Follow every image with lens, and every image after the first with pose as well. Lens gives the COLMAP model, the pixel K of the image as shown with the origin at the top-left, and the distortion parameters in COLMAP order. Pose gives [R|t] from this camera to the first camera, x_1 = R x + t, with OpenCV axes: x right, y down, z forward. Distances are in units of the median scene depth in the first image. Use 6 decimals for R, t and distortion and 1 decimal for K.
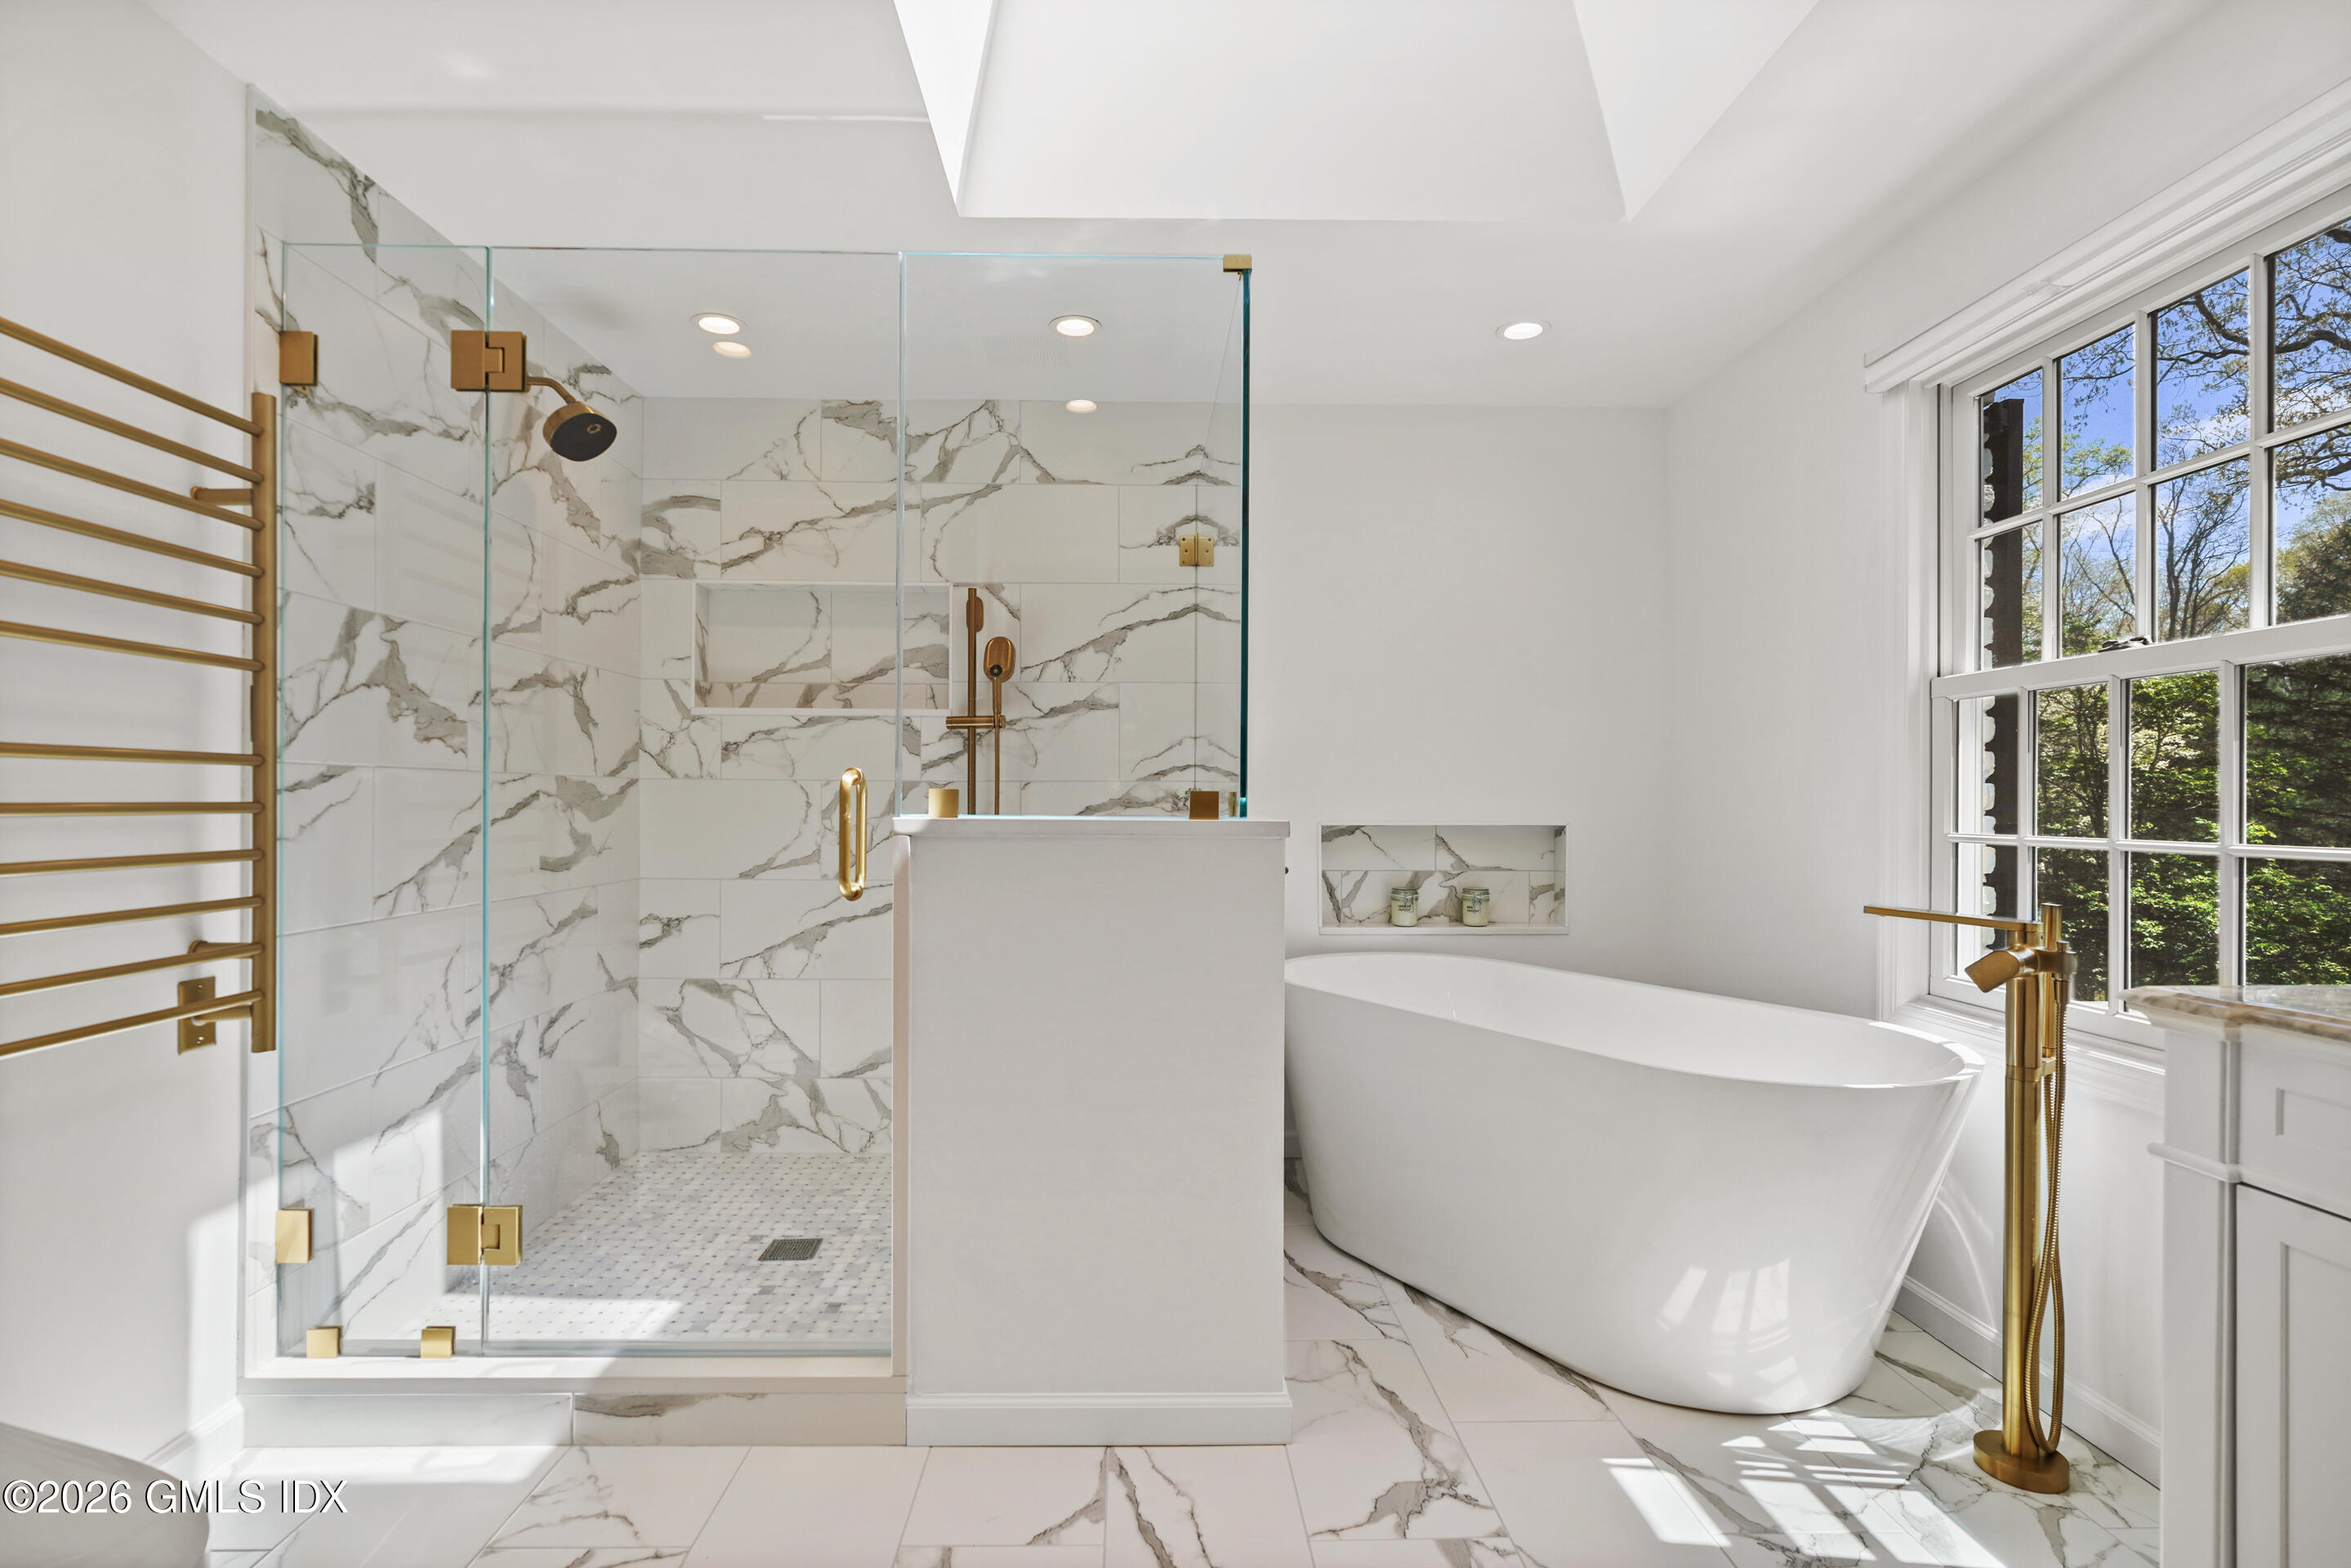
lens RADIAL K [[1087.2, 0, 1158.5], [0, 1087.2, 802.3], [0, 0, 1]] dist [-0.005814, 0.001090]
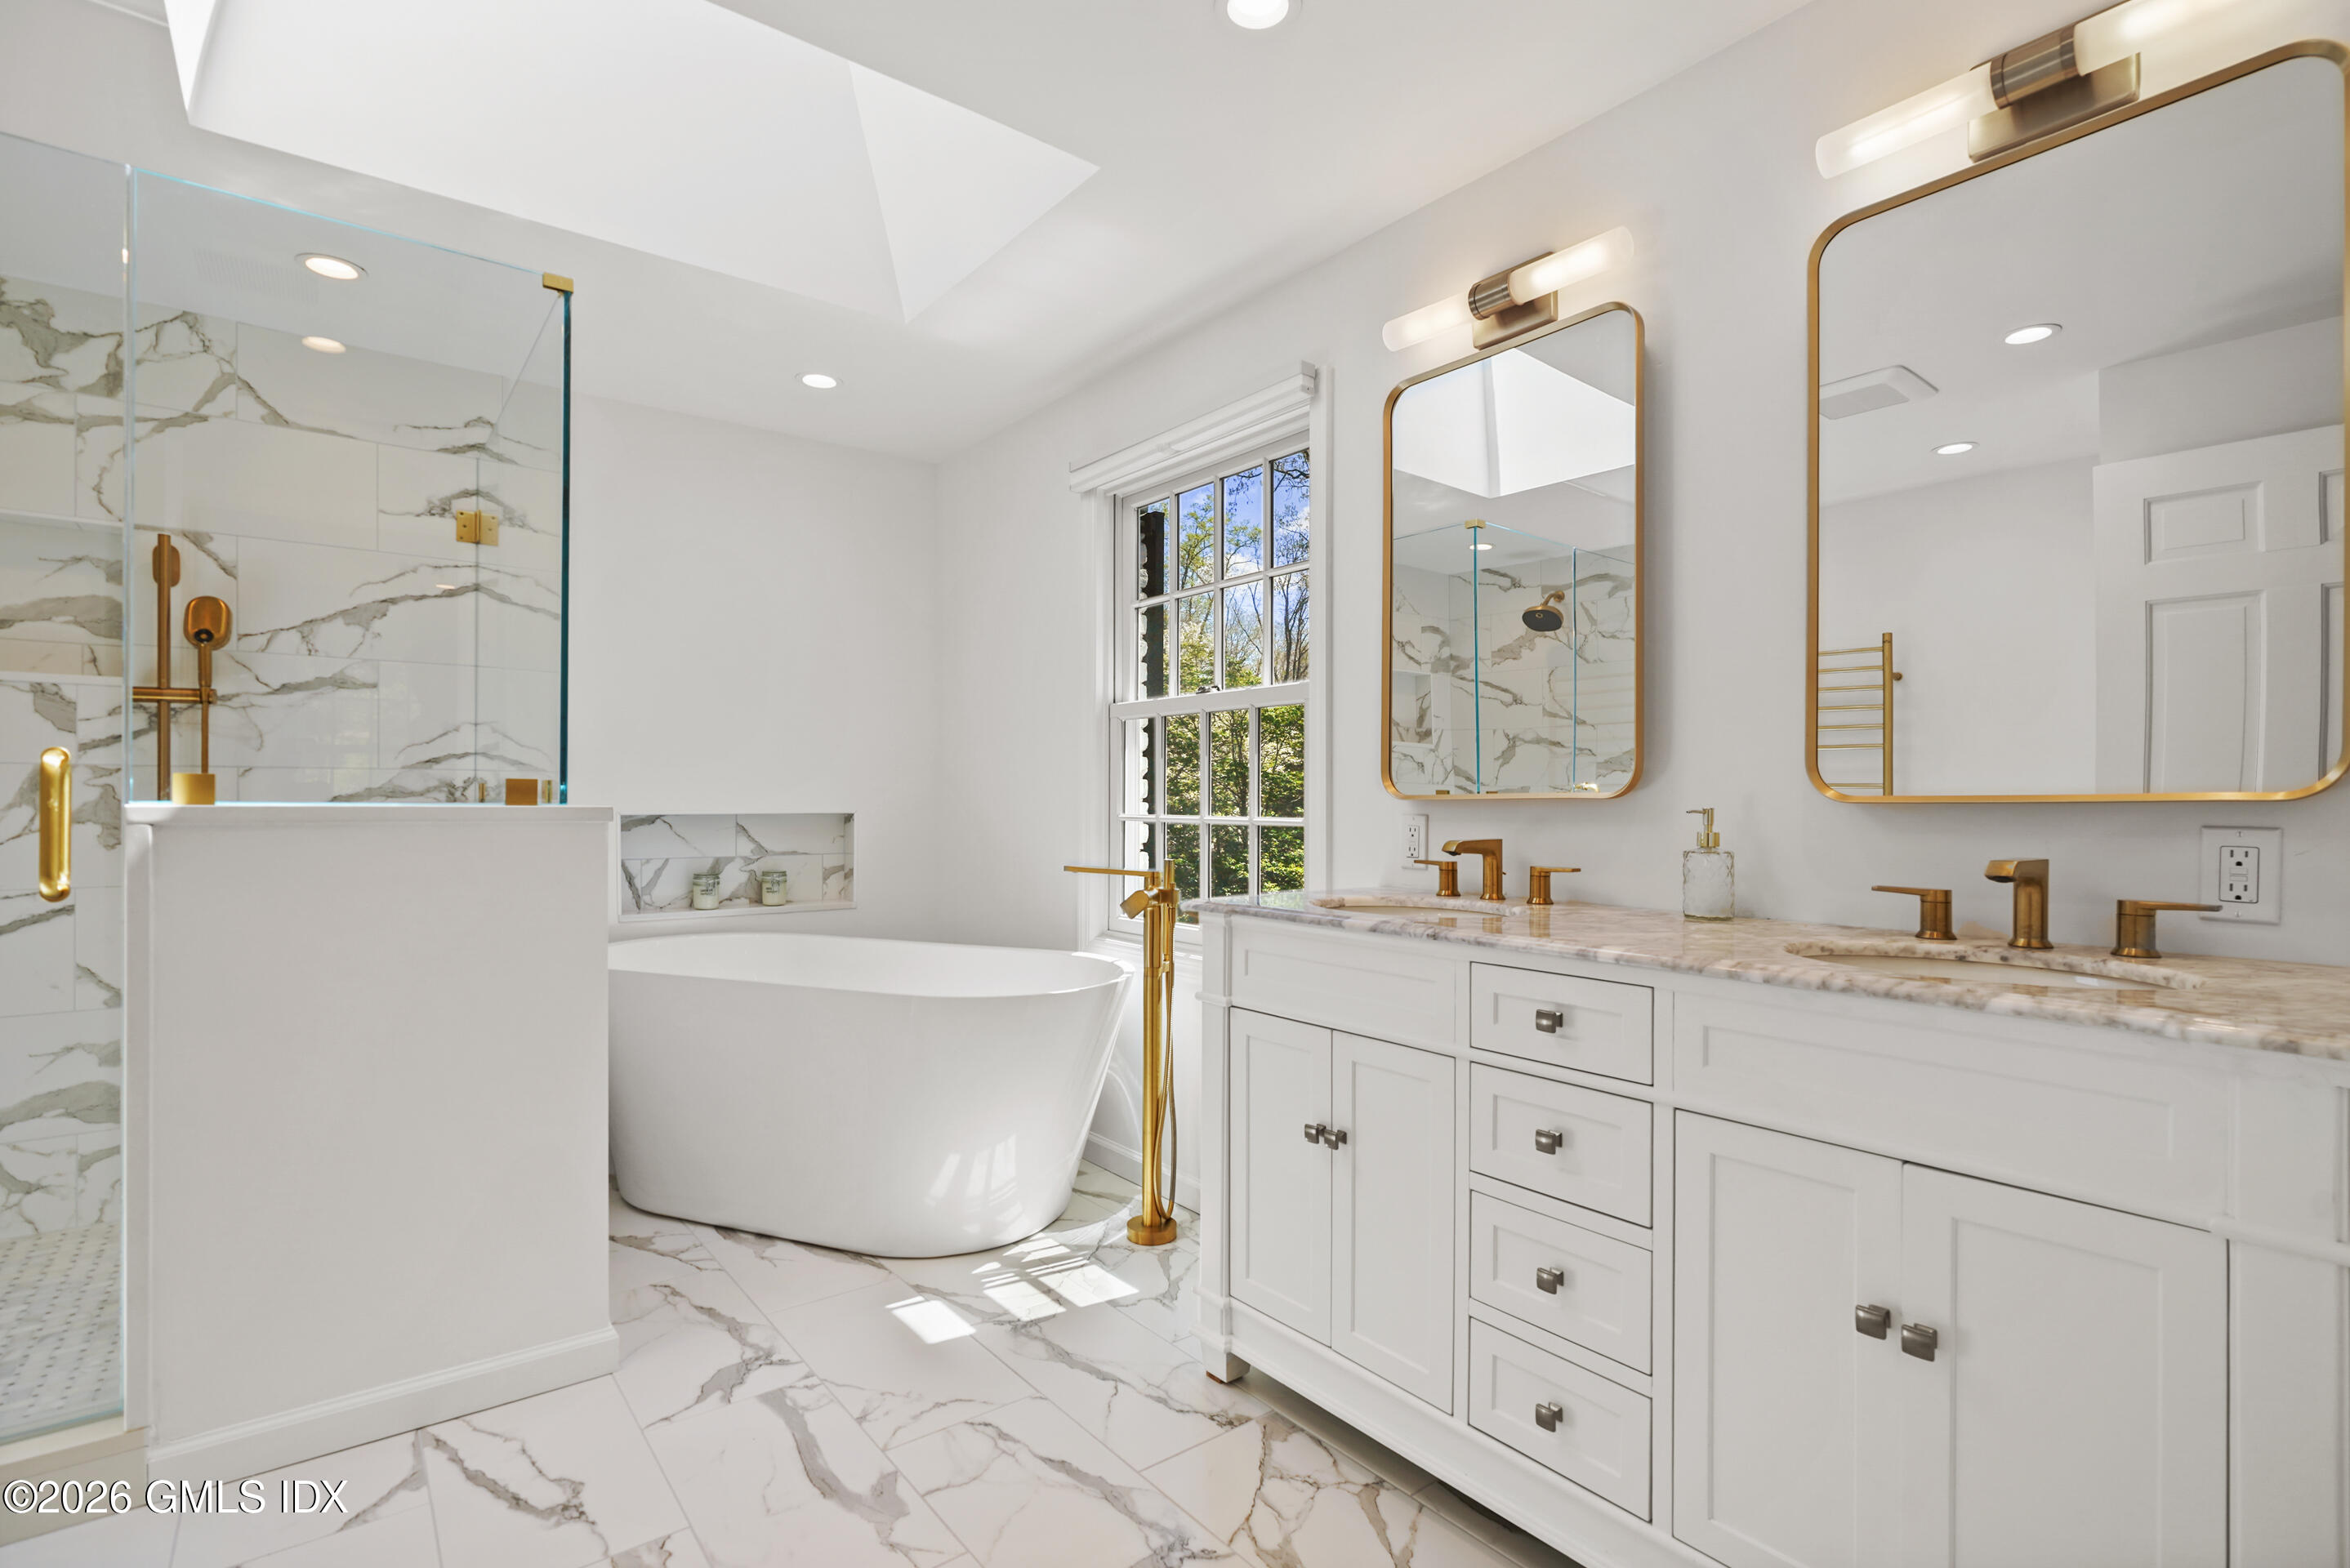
lens RADIAL K [[1086.8, 0, 1158.0], [0, 1086.8, 802.3], [0, 0, 1]] dist [-0.005814, 0.001090]
pose [[0.804961, -0.002771, 0.593321, -0.064478], [-0.000669, 0.999984, 0.005578, 0.004446], [-0.593327, -0.004887, 0.804946, -0.154961]]
